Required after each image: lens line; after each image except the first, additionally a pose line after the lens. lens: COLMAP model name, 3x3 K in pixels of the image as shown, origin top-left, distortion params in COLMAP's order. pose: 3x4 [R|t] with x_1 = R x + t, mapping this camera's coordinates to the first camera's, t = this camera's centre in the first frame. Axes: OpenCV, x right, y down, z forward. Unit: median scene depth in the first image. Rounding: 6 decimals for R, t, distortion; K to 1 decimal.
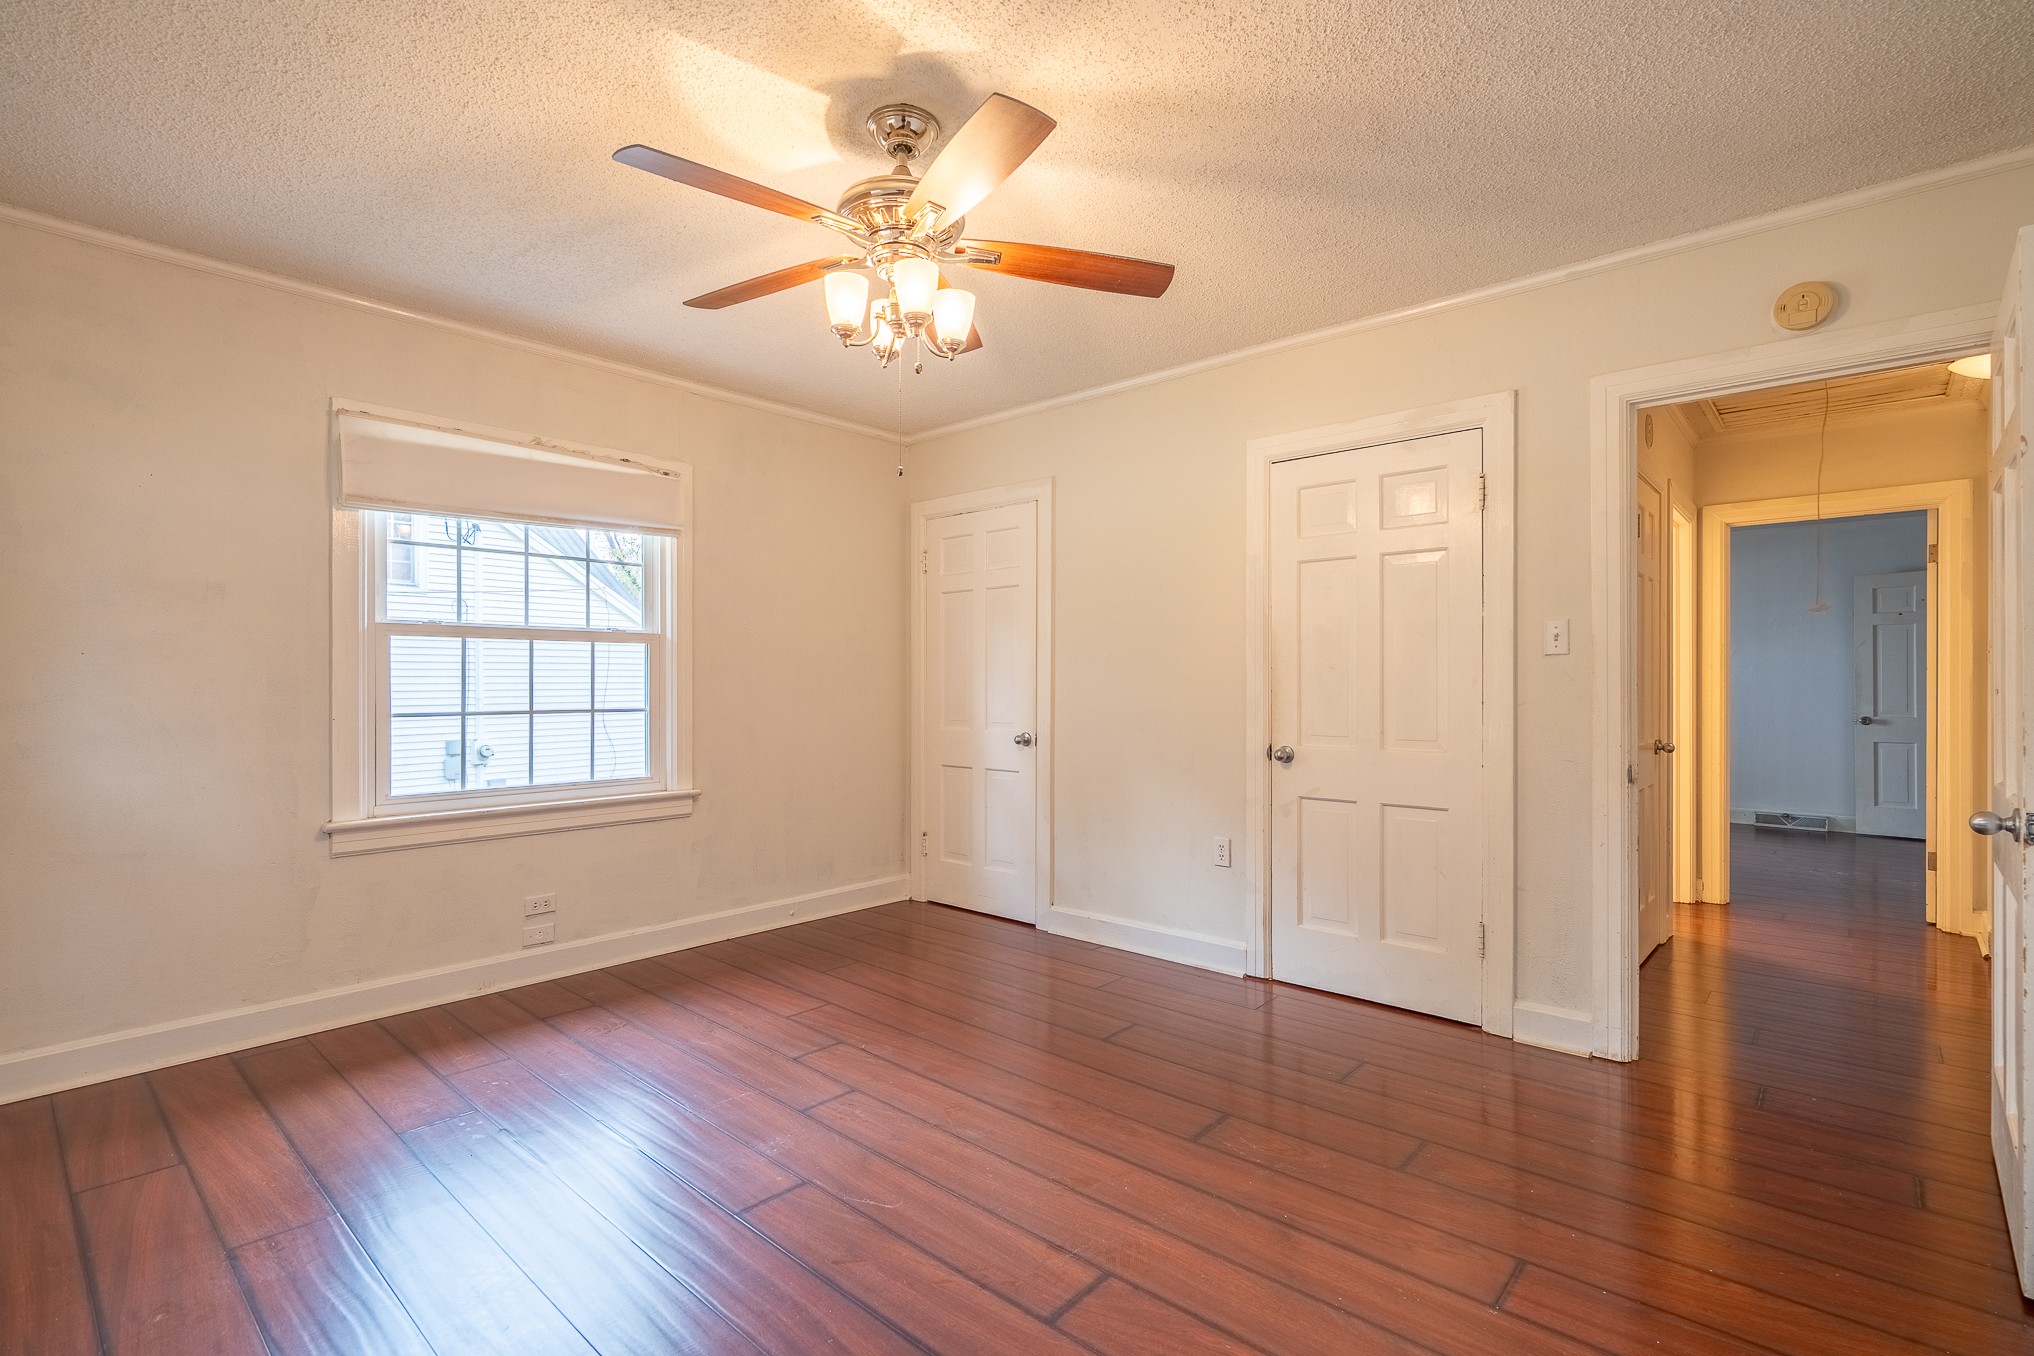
lens RADIAL K [[912.3, 0, 1024.0], [0, 912.3, 685.1], [0, 0, 1]] dist [-0.005835, 0.001491]
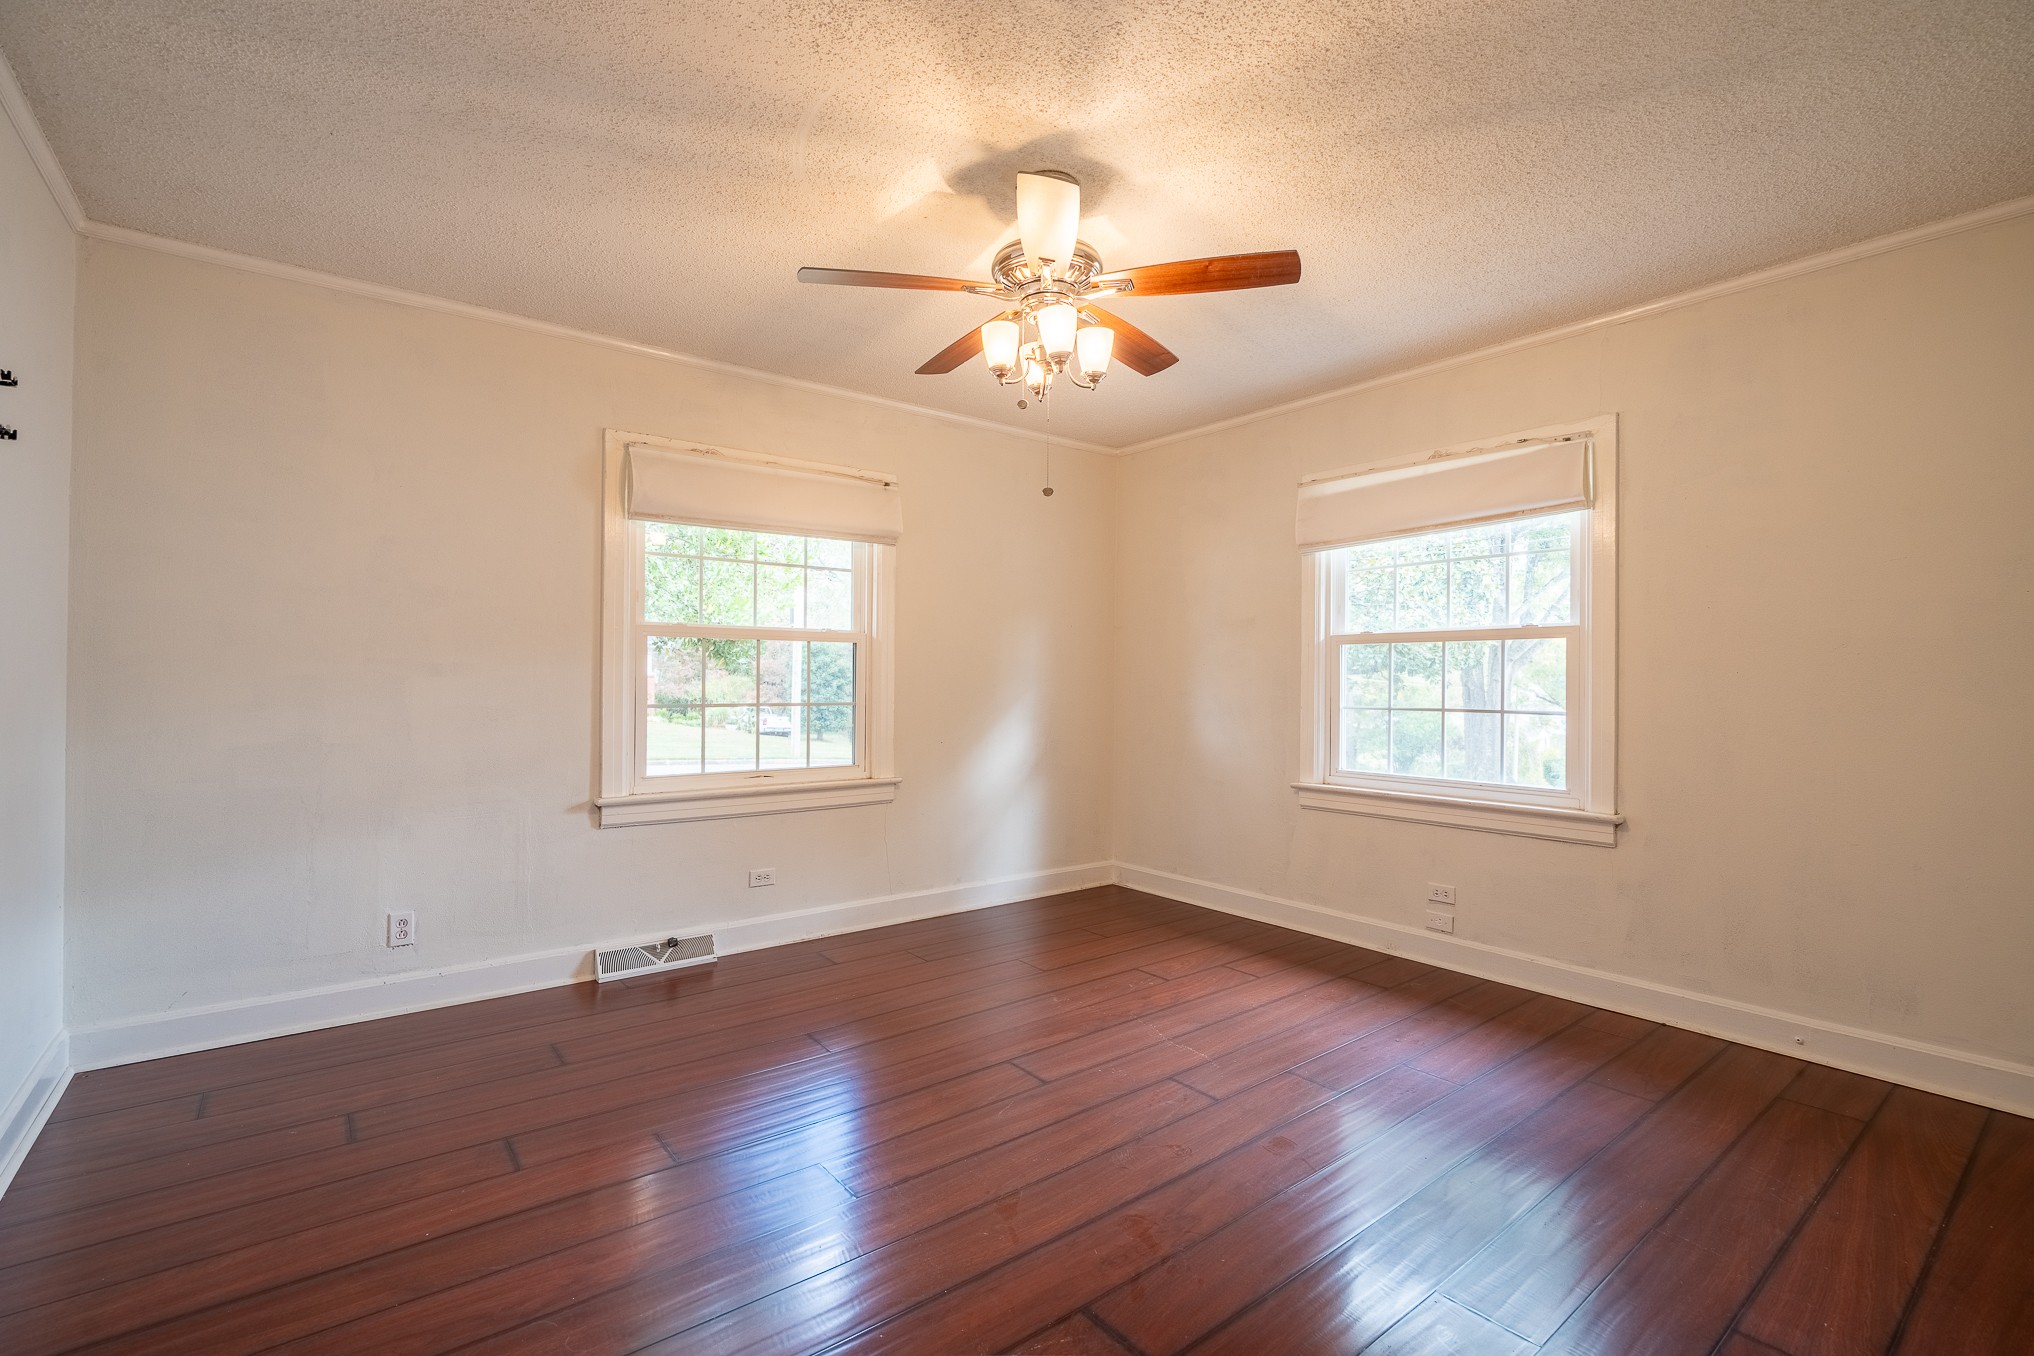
lens RADIAL K [[912.3, 0, 1013.9], [0, 912.3, 680.8], [0, 0, 1]] dist [-0.005835, 0.001491]
pose [[-0.155909, 0.000068, -0.987771, 0.581916], [-0.010783, 0.999940, 0.001771, -0.000611], [0.987713, 0.010927, -0.155899, 0.673106]]
